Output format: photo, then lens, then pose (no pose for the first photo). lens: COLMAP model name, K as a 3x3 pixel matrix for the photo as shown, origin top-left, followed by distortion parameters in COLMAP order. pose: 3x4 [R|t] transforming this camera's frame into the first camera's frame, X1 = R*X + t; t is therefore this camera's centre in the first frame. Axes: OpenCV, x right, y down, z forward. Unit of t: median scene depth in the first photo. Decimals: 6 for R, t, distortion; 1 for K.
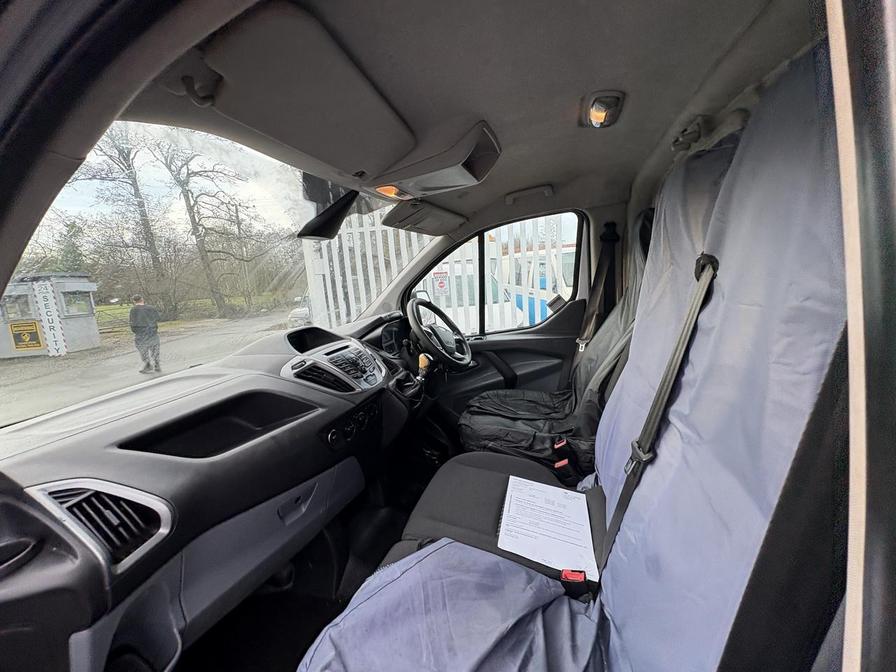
lens RADIAL K [[356.7, 0, 446.9], [0, 356.7, 337.0], [0, 0, 1]] dist [-0.001020, 0.000567]
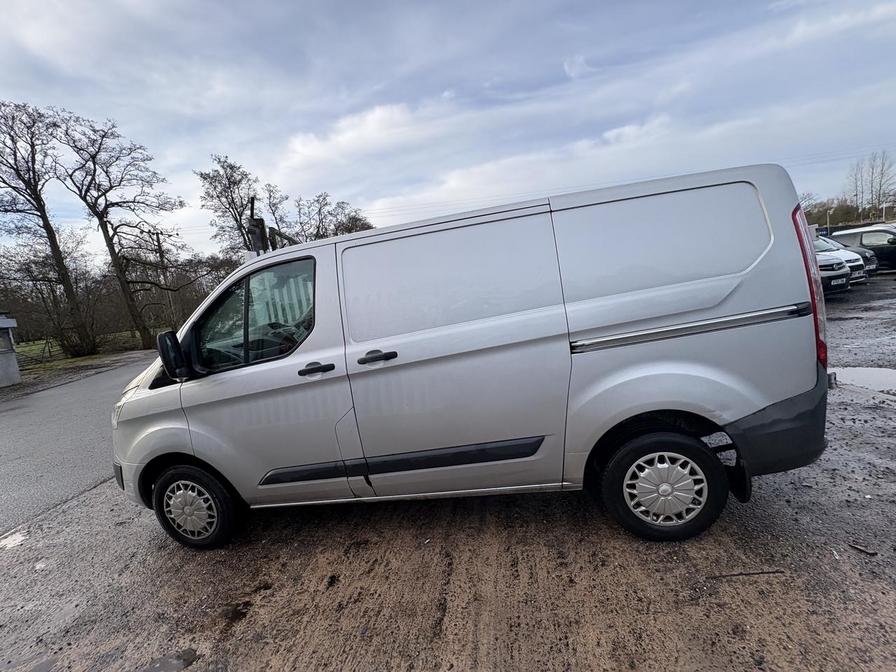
lens RADIAL K [[356.7, 0, 446.5], [0, 356.7, 336.8], [0, 0, 1]] dist [-0.001020, 0.000567]
pose [[0.985733, -0.057309, 0.158261, 0.313205], [0.065908, 0.996591, -0.049629, 0.210966], [-0.154878, 0.059352, 0.986149, -1.276184]]
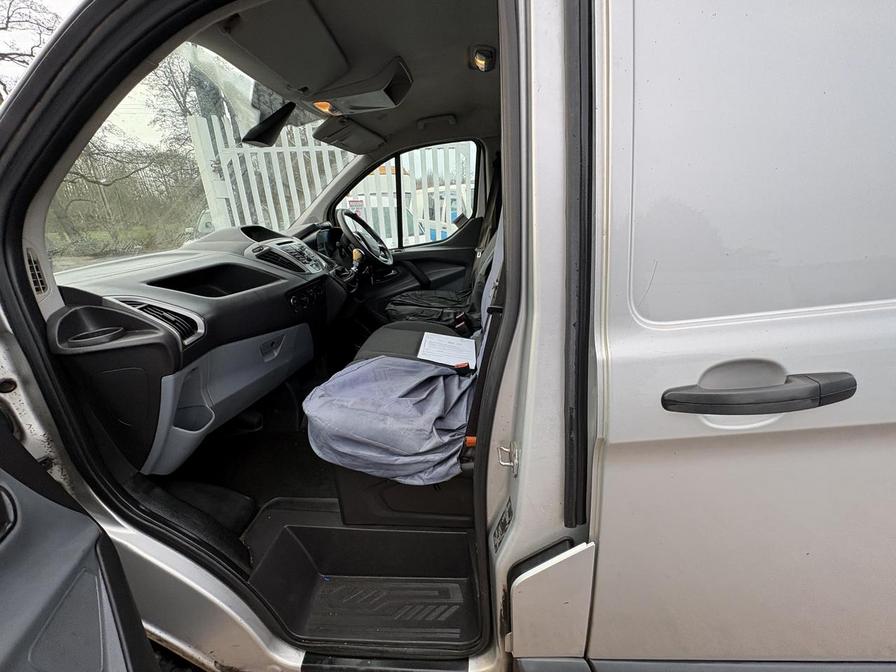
lens RADIAL K [[356.7, 0, 447.6], [0, 356.7, 337.9], [0, 0, 1]] dist [-0.001020, 0.000567]
pose [[0.972615, -0.046210, 0.227781, -0.038219], [0.009219, 0.986935, 0.160853, 0.114749], [-0.232238, -0.154348, 0.960334, -0.250548]]
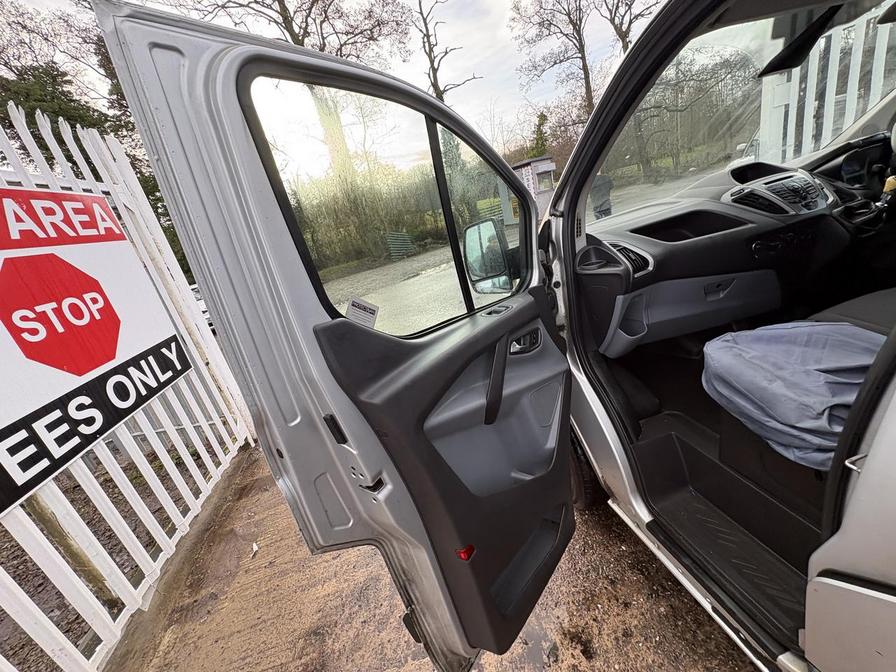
lens RADIAL K [[356.7, 0, 448.5], [0, 356.7, 337.9], [0, 0, 1]] dist [-0.001020, 0.000567]
pose [[0.513670, 0.254035, -0.819518, 0.149942], [0.049214, 0.944866, 0.323737, 0.063986], [0.856575, -0.206626, 0.472848, -0.385966]]
